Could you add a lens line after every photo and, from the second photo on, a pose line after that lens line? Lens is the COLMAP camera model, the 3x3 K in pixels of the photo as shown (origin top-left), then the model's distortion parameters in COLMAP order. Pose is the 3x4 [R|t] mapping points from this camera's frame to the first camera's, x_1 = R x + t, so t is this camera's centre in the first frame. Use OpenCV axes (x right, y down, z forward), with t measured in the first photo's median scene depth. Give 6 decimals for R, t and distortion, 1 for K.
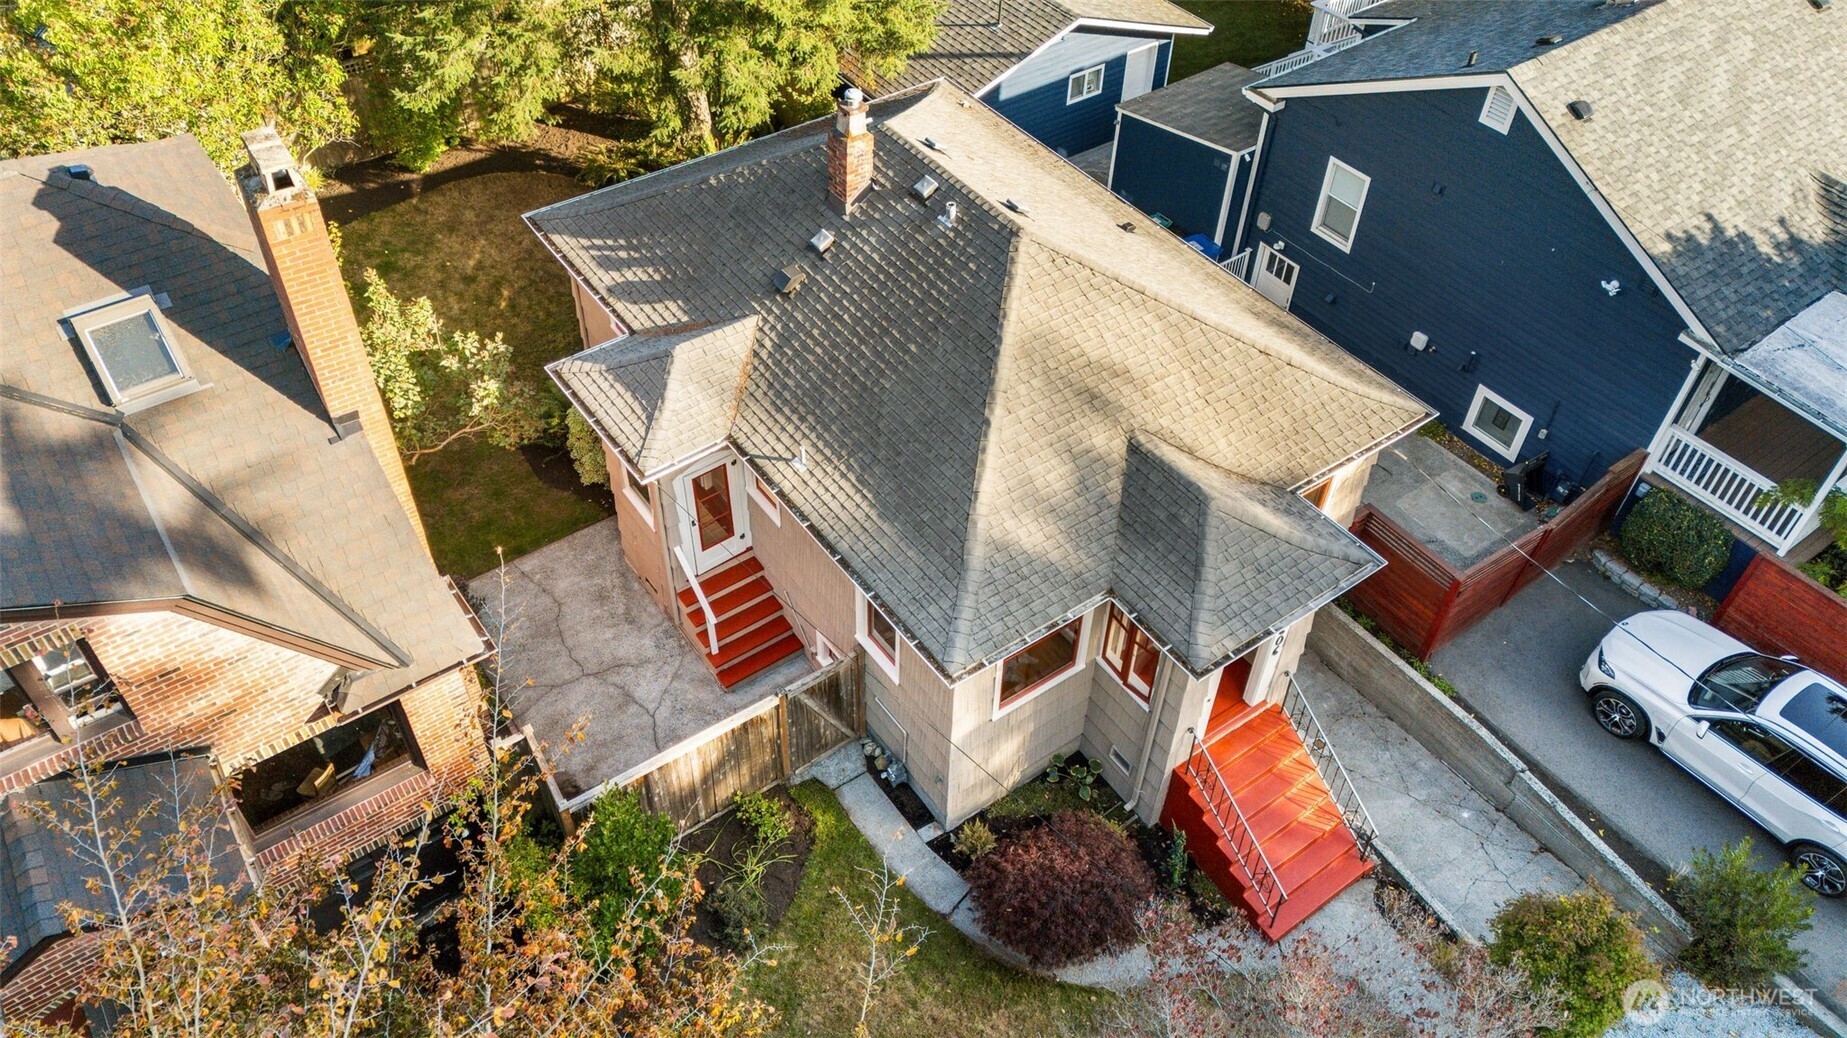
lens RADIAL K [[1318.9, 0, 923.5], [0, 1318.9, 519.0], [0, 0, 1]] dist [0.043498, -0.000144]
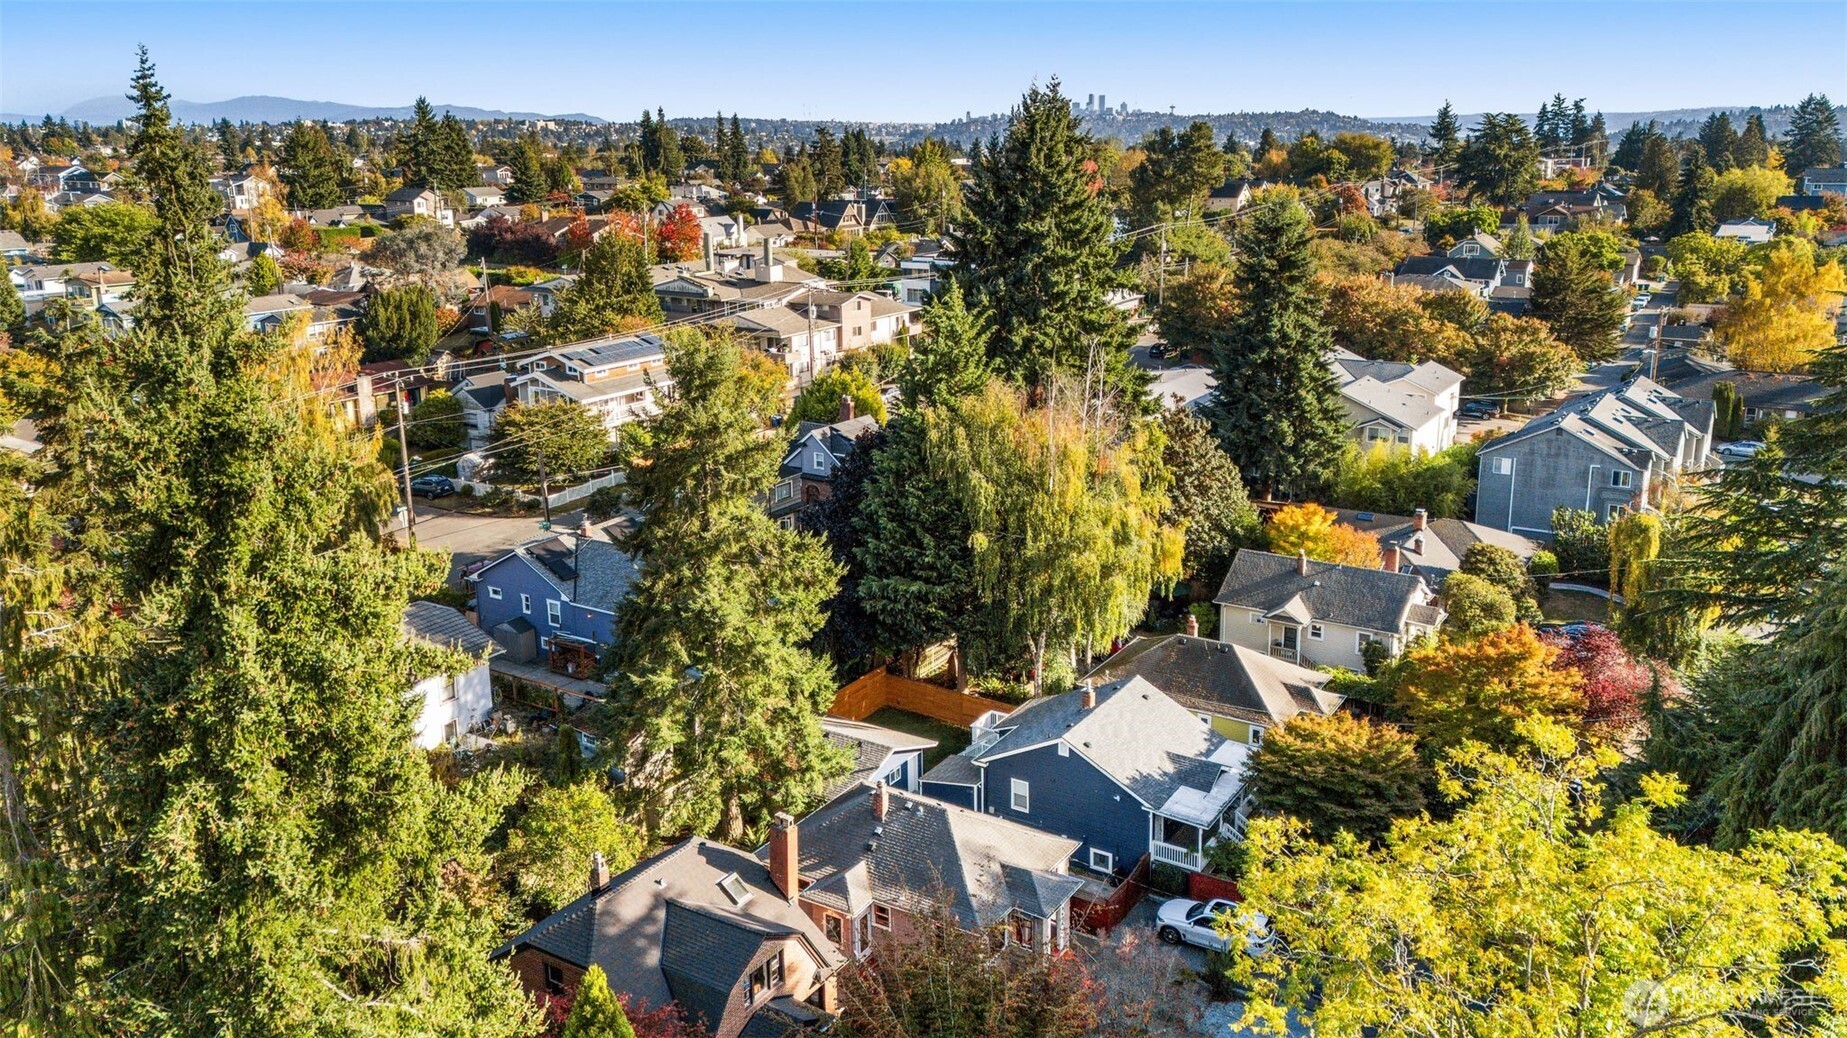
lens RADIAL K [[1318.9, 0, 923.5], [0, 1318.9, 519.0], [0, 0, 1]] dist [0.043498, -0.000144]
pose [[0.931168, -0.131384, 0.340095, -0.891224], [0.286557, 0.840463, -0.459899, 0.591995], [-0.225414, 0.525700, 0.820261, -1.818356]]
